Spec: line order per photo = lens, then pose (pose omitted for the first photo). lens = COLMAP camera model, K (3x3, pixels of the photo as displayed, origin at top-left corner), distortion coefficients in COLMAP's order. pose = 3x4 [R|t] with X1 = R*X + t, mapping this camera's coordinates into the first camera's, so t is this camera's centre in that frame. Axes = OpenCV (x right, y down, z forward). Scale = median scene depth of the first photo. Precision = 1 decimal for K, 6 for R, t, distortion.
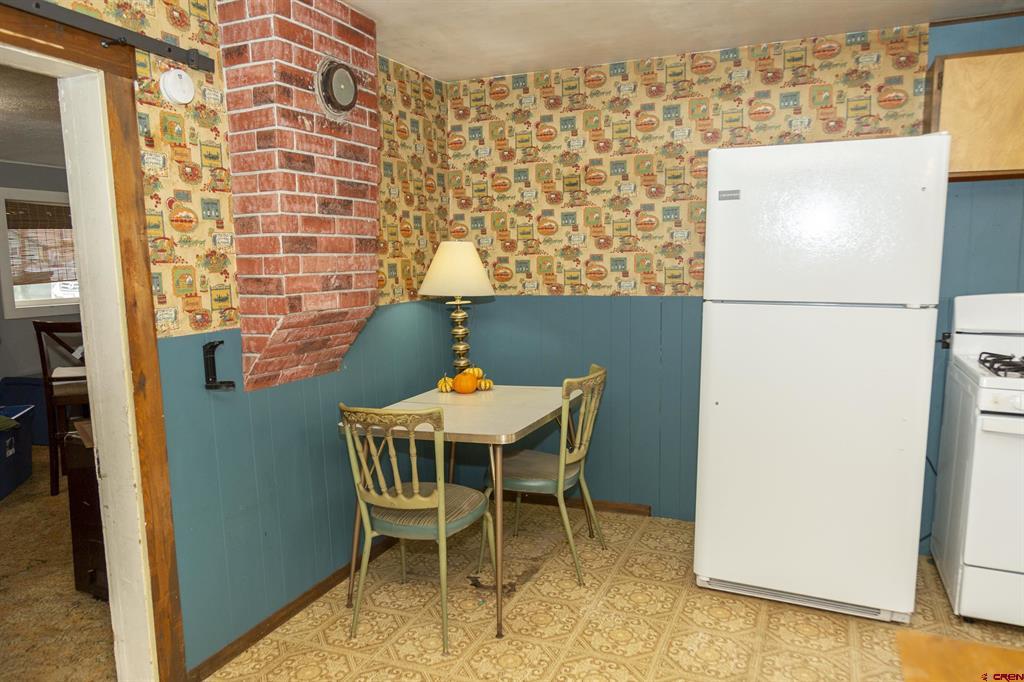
lens RADIAL K [[714.4, 0, 490.9], [0, 714.4, 342.1], [0, 0, 1]] dist [0.010982, 0.001318]
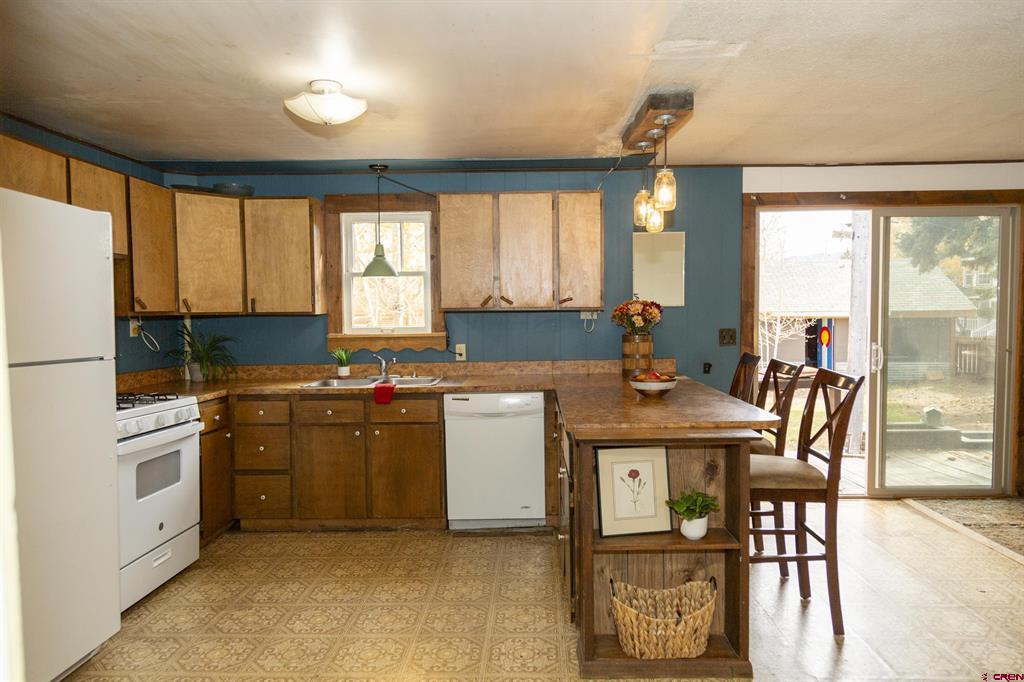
lens RADIAL K [[680.4, 0, 512.0], [0, 680.4, 341.0], [0, 0, 1]] dist [0.012103, 0.000483]
pose [[-0.387501, -0.019988, 0.921653, -0.568858], [0.125667, 0.989287, 0.074290, -0.065445], [-0.913264, 0.144609, -0.380838, 0.694911]]
